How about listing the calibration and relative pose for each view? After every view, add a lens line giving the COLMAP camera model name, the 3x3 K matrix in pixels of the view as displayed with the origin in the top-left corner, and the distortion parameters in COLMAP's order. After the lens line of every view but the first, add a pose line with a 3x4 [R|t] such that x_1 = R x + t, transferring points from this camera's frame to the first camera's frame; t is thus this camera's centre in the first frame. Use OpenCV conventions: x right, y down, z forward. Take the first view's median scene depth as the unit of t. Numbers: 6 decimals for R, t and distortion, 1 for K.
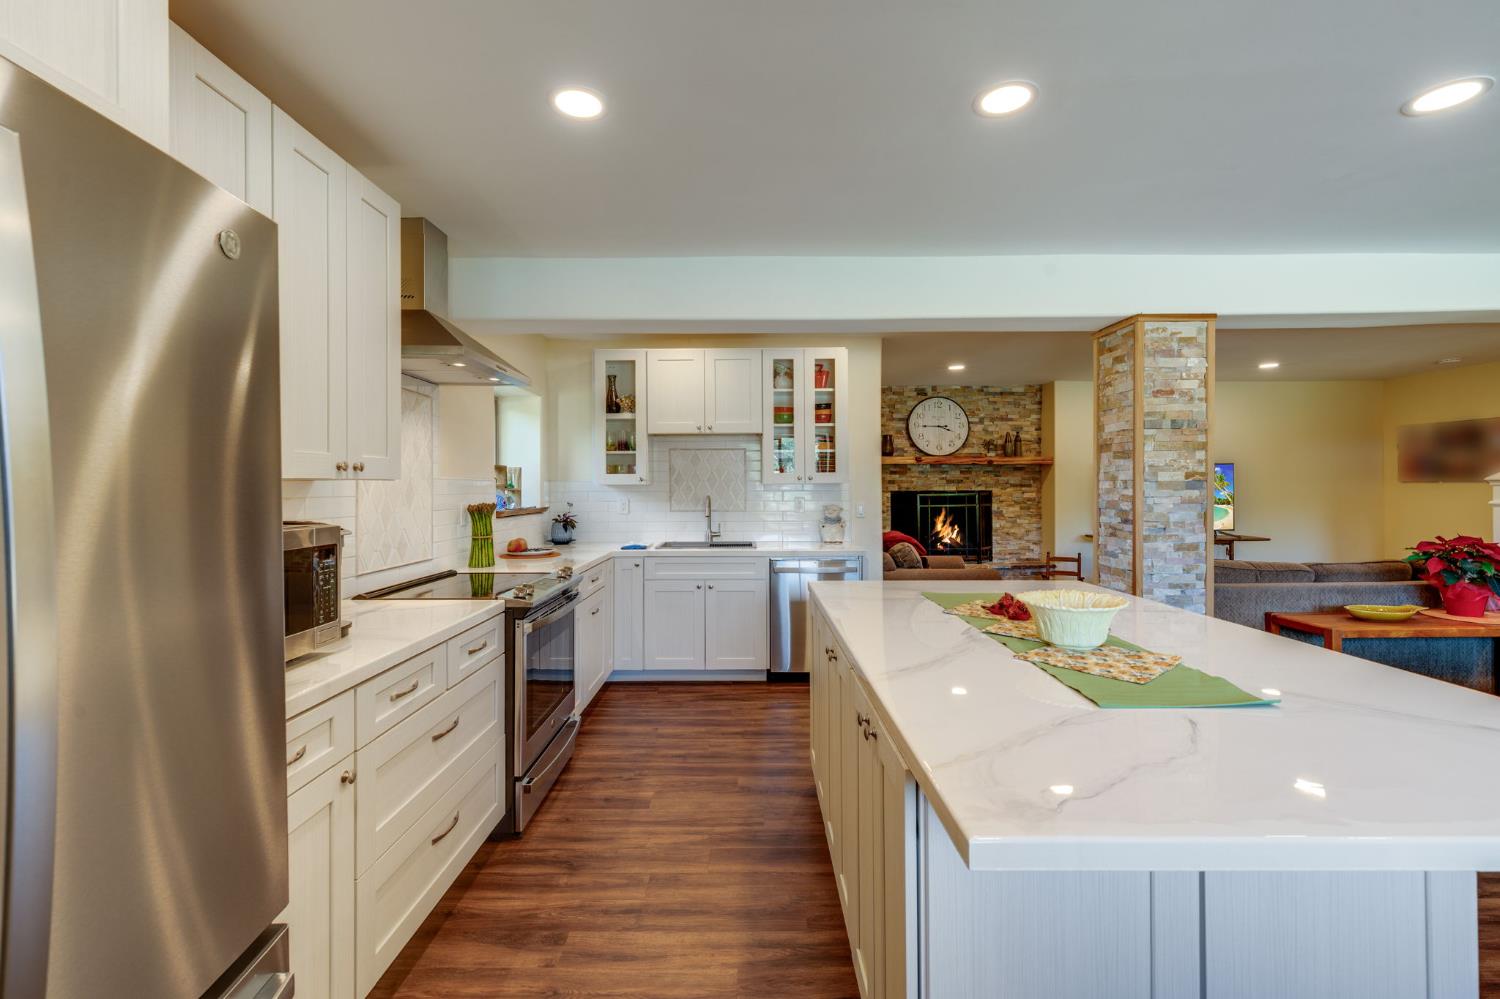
lens RADIAL K [[631.7, 0, 744.0], [0, 631.7, 482.7], [0, 0, 1]] dist [0.001037, 0.000089]
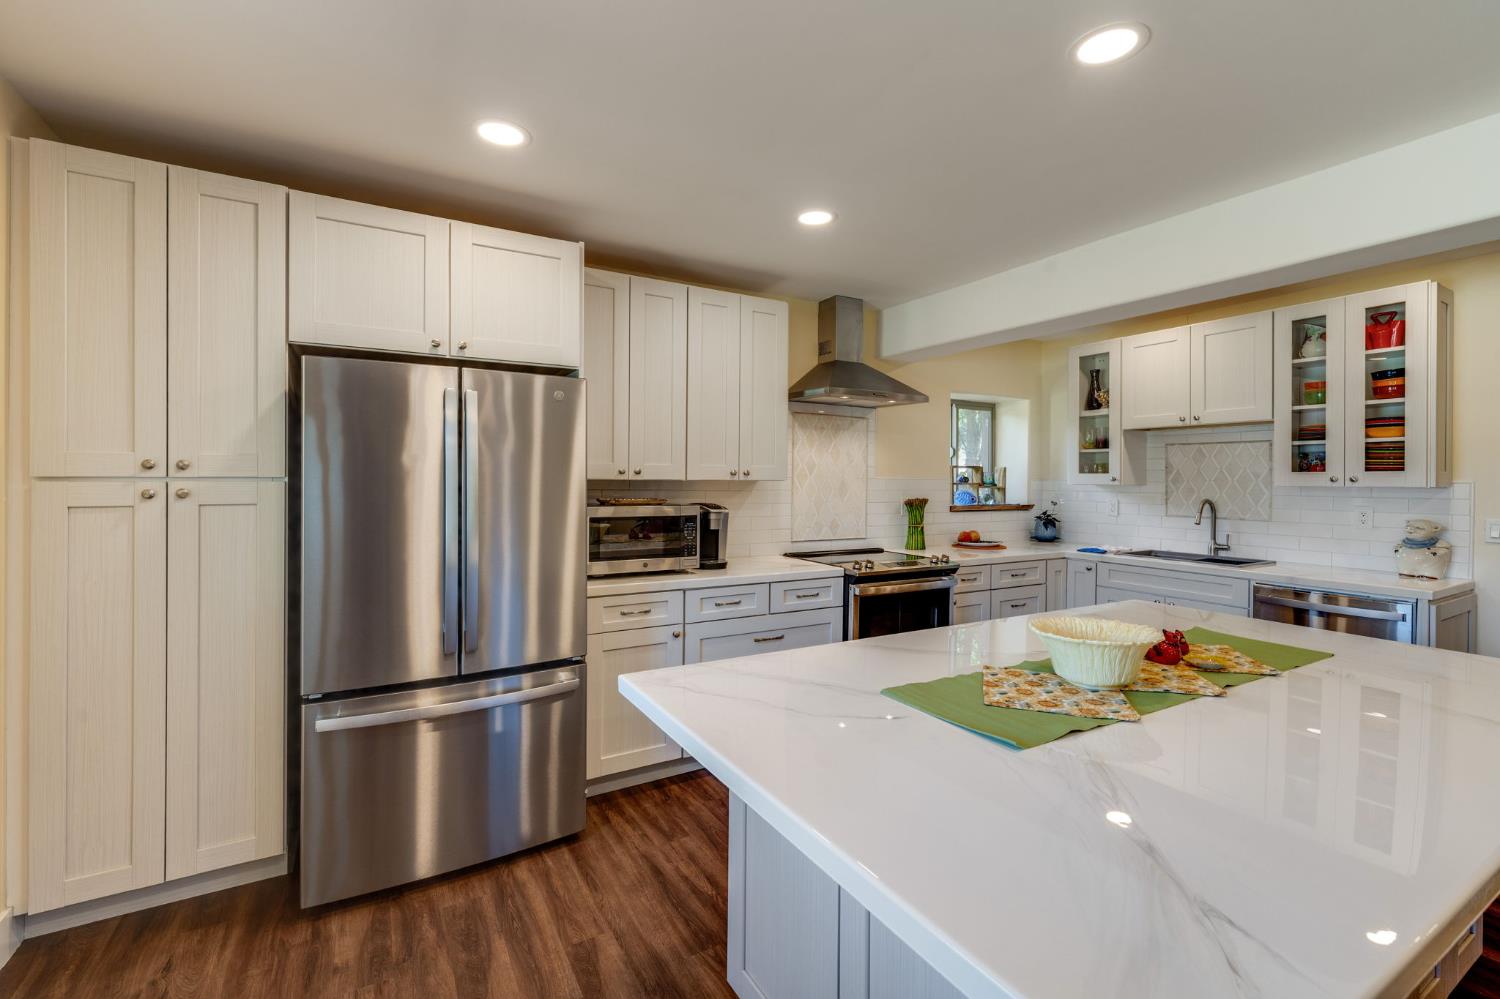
lens RADIAL K [[643.0, 0, 749.4], [0, 643.0, 479.3], [0, 0, 1]] dist [0.001213, 0.000350]
pose [[0.514091, 0.008902, -0.857689, 0.370435], [-0.005672, 0.999960, 0.006979, -0.008564], [0.857717, 0.001277, 0.514121, 0.054059]]
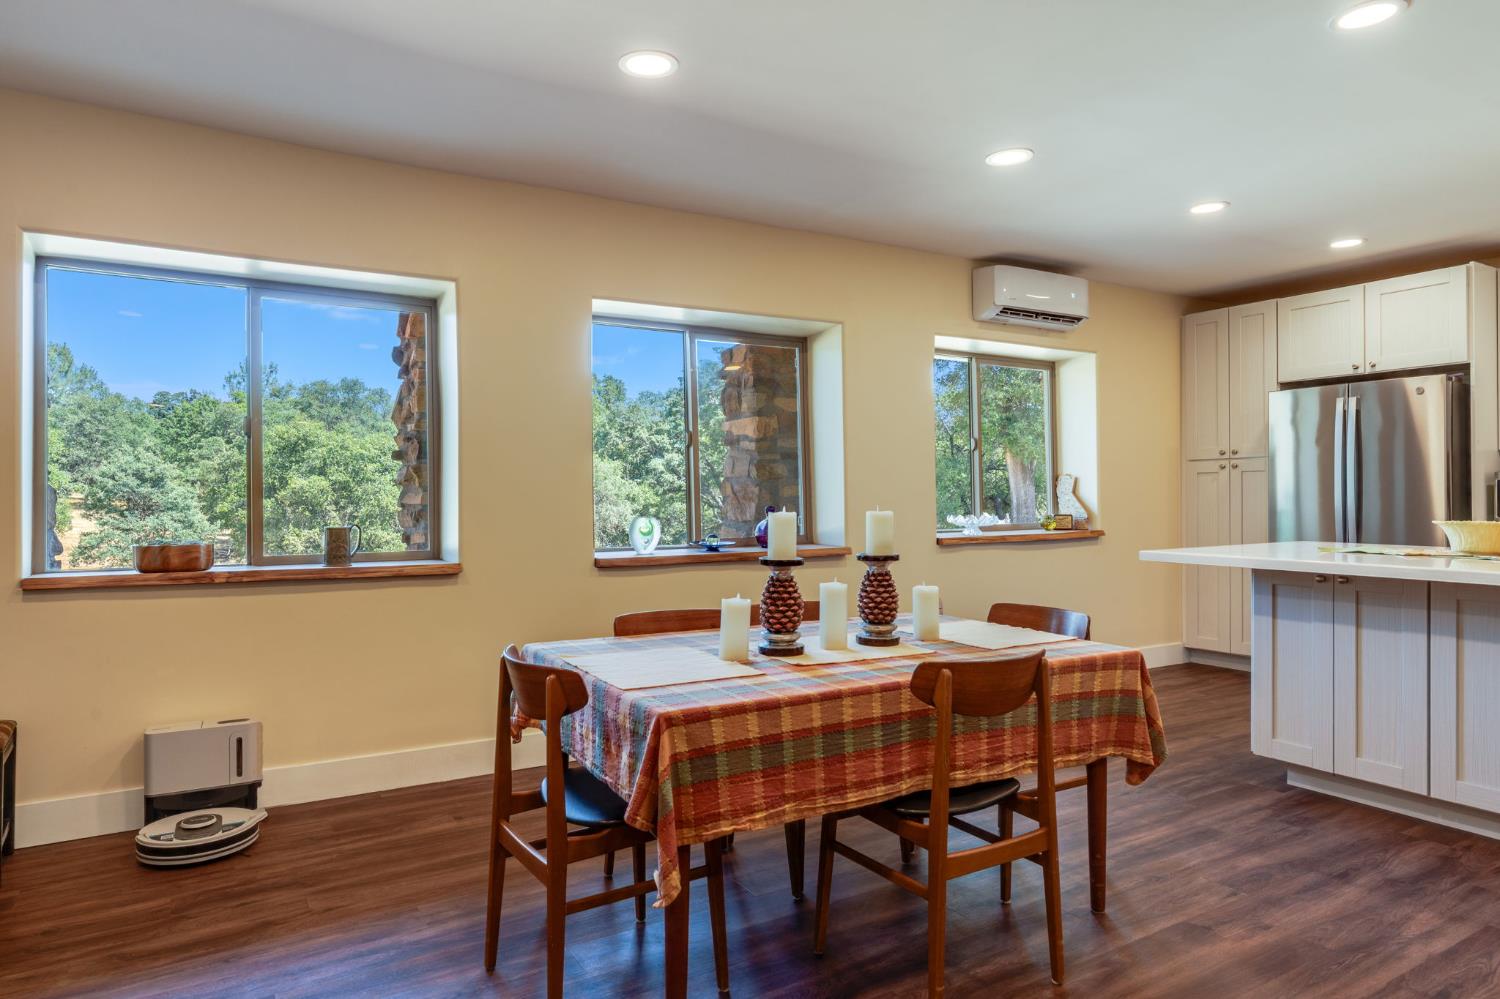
lens RADIAL K [[917.5, 0, 748.8], [0, 917.5, 488.0], [0, 0, 1]] dist [0.004443, 0.000878]
pose [[-0.843528, 0.007864, -0.537028, 1.053735], [0.014380, 0.999865, -0.007944, 0.037377], [0.536893, -0.014424, -0.843527, 0.662564]]
